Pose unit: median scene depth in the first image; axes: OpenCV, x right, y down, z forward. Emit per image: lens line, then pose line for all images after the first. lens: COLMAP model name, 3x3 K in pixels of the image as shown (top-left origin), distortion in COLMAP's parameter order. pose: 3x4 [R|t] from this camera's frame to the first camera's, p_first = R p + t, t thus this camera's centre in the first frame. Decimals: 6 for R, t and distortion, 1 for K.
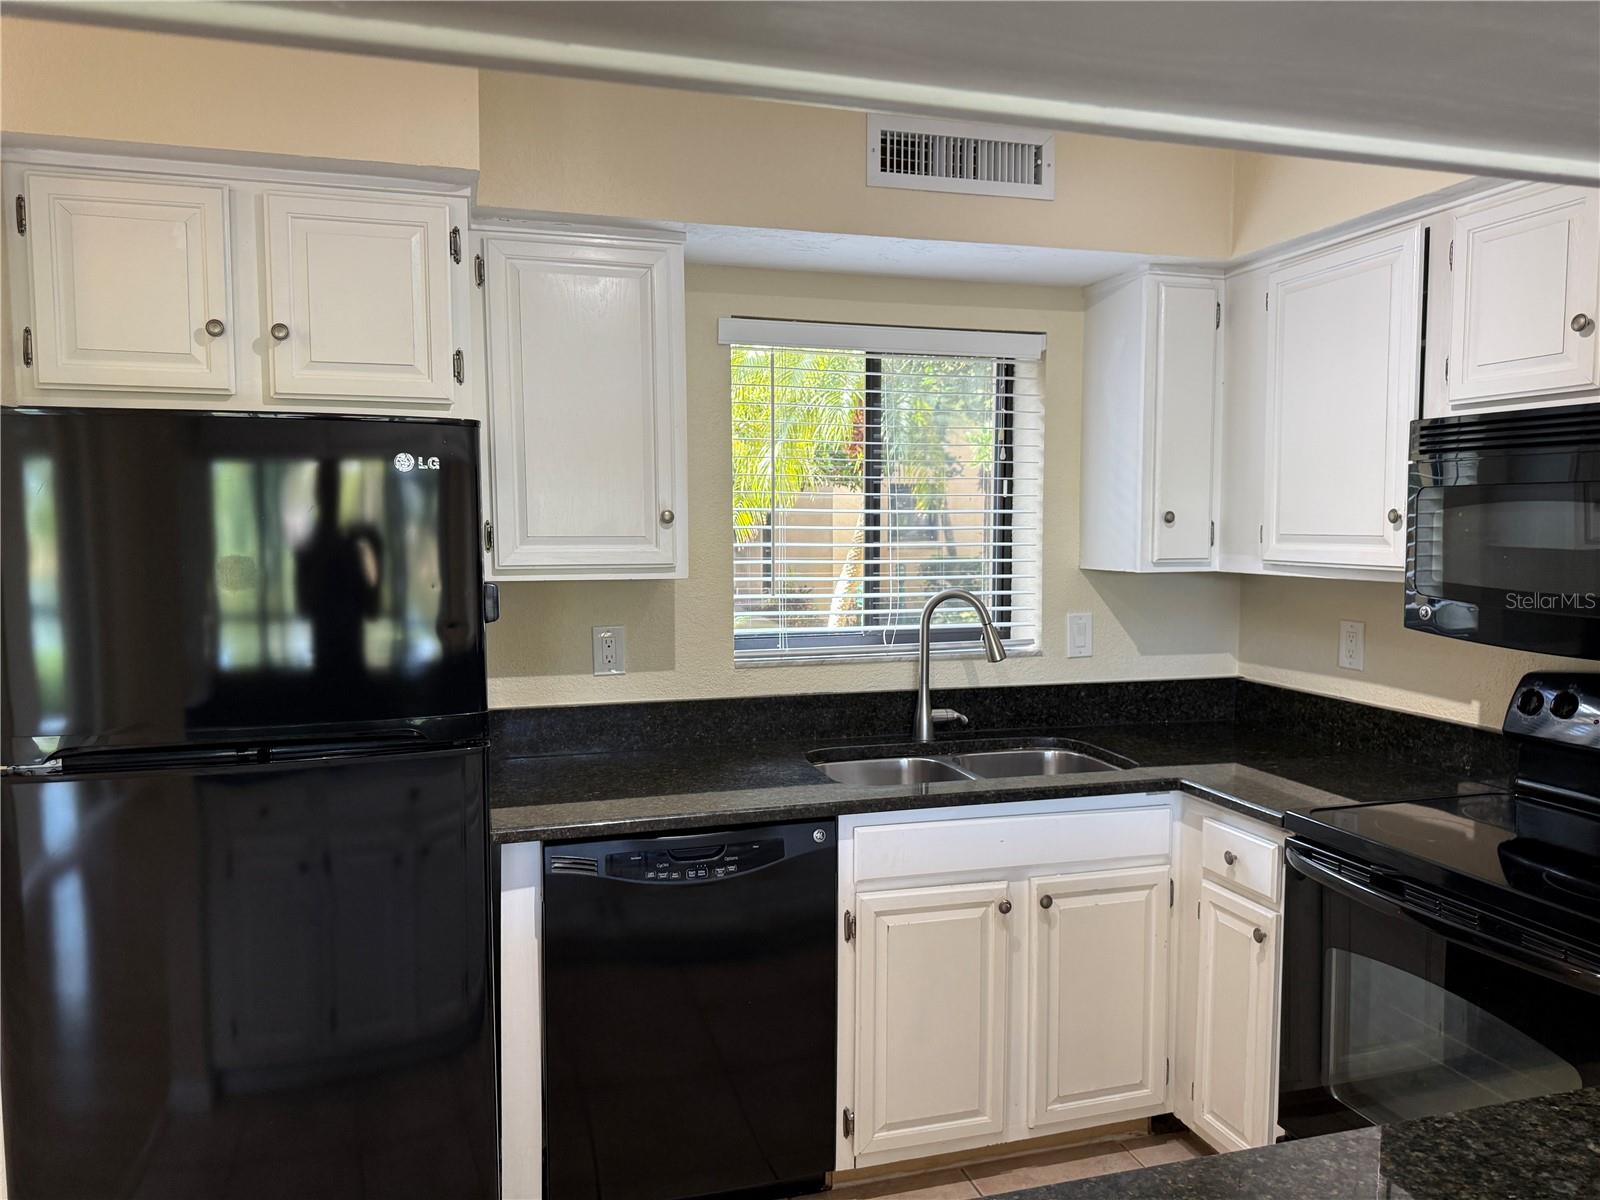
lens RADIAL K [[1134.2, 0, 792.0], [0, 1134.2, 621.5], [0, 0, 1]] dist [0.029758, -0.006392]
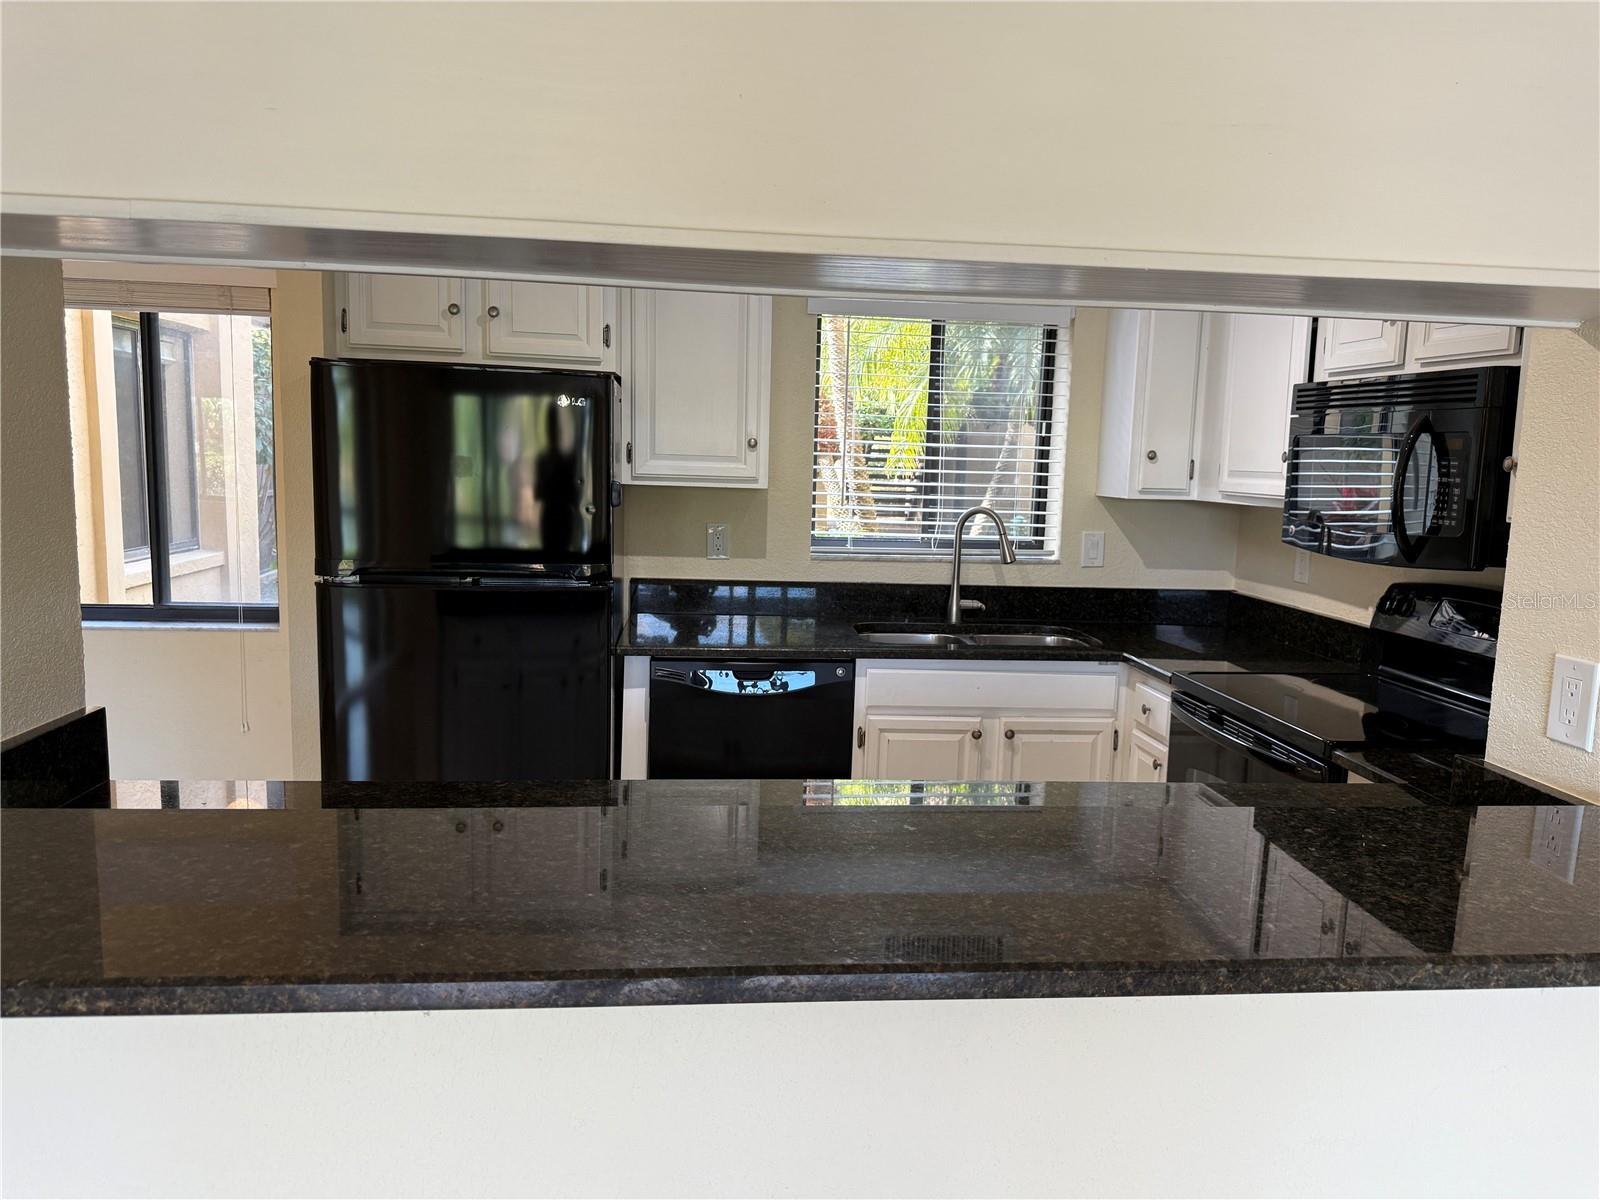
lens RADIAL K [[1123.1, 0, 802.9], [0, 1123.1, 609.5], [0, 0, 1]] dist [0.140469, -0.179660]
pose [[0.983176, 0.055831, -0.173919, 0.197012], [-0.047926, 0.997632, 0.049328, 0.039390], [0.176261, -0.040162, 0.983524, -0.356097]]
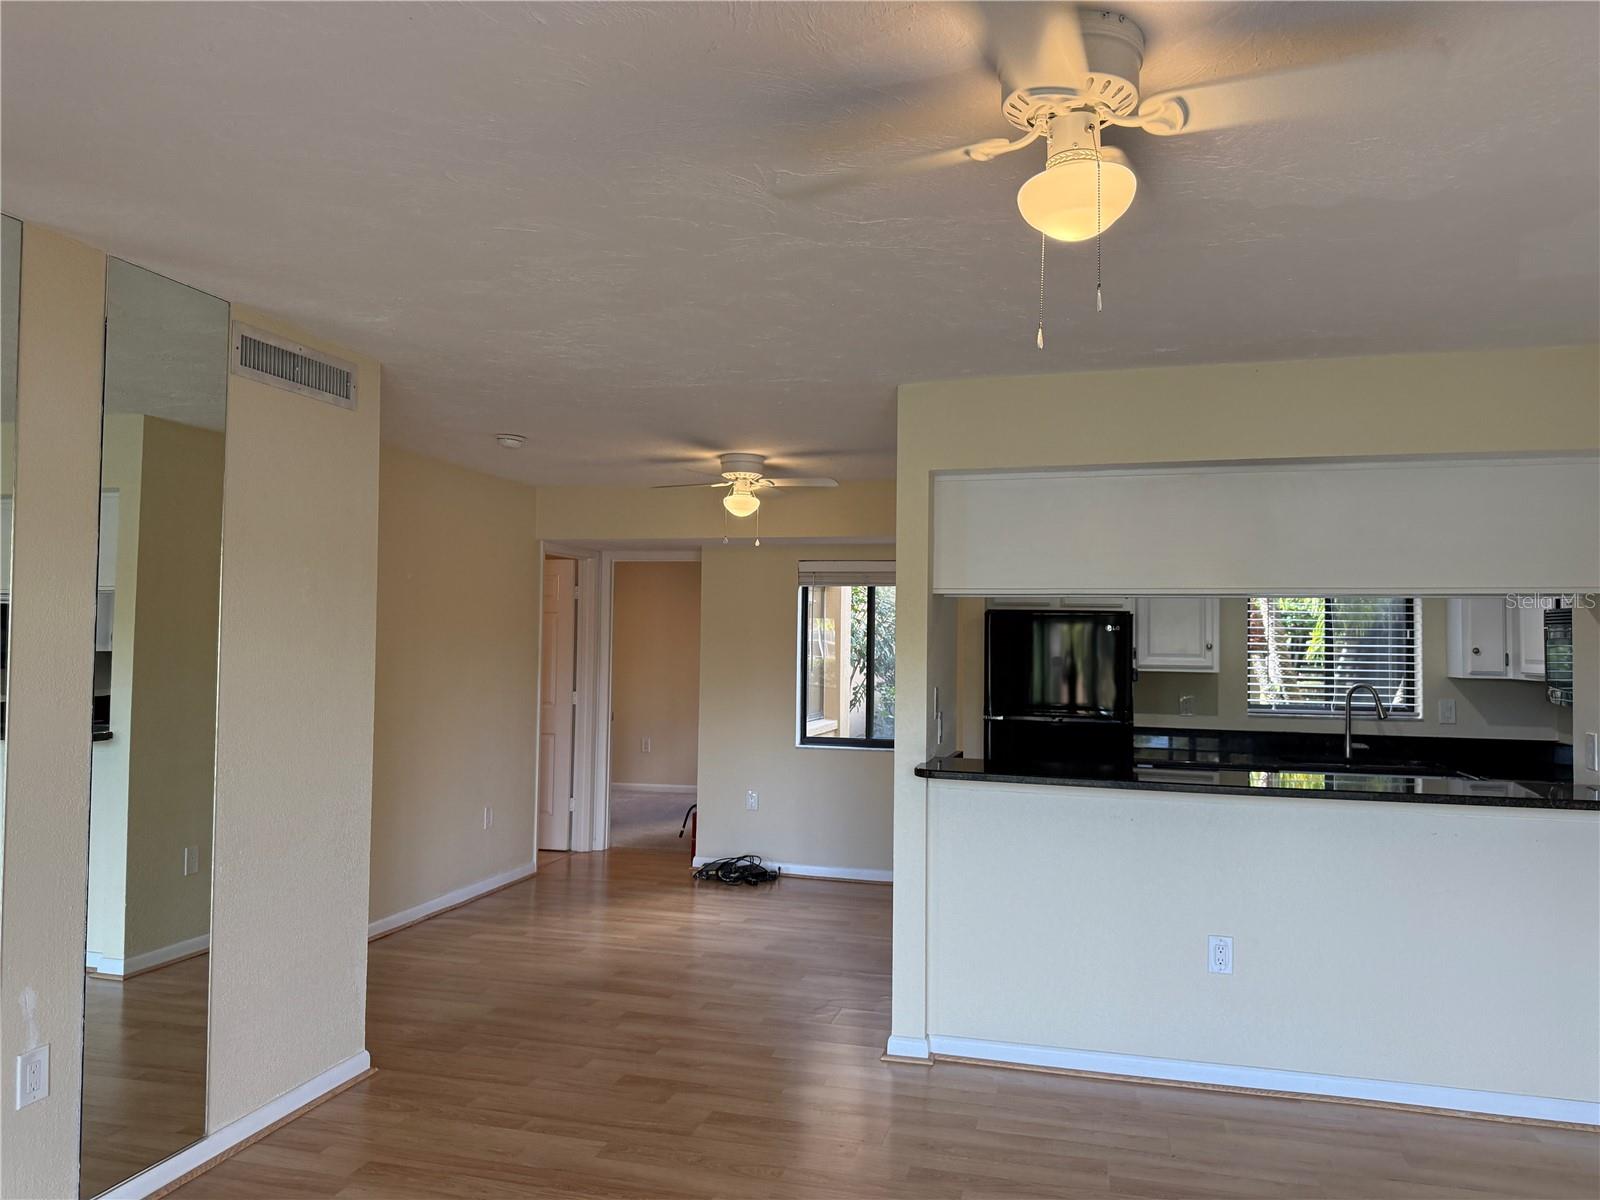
lens RADIAL K [[1081.1, 0, 800.0], [0, 1081.1, 600.0], [0, 0, 1]] dist [-0.004741, -0.031947]
pose [[0.843751, -0.007060, -0.536689, 0.375978], [-0.064061, 0.991441, -0.113755, 0.122533], [0.532898, 0.130362, 0.836077, -1.356315]]
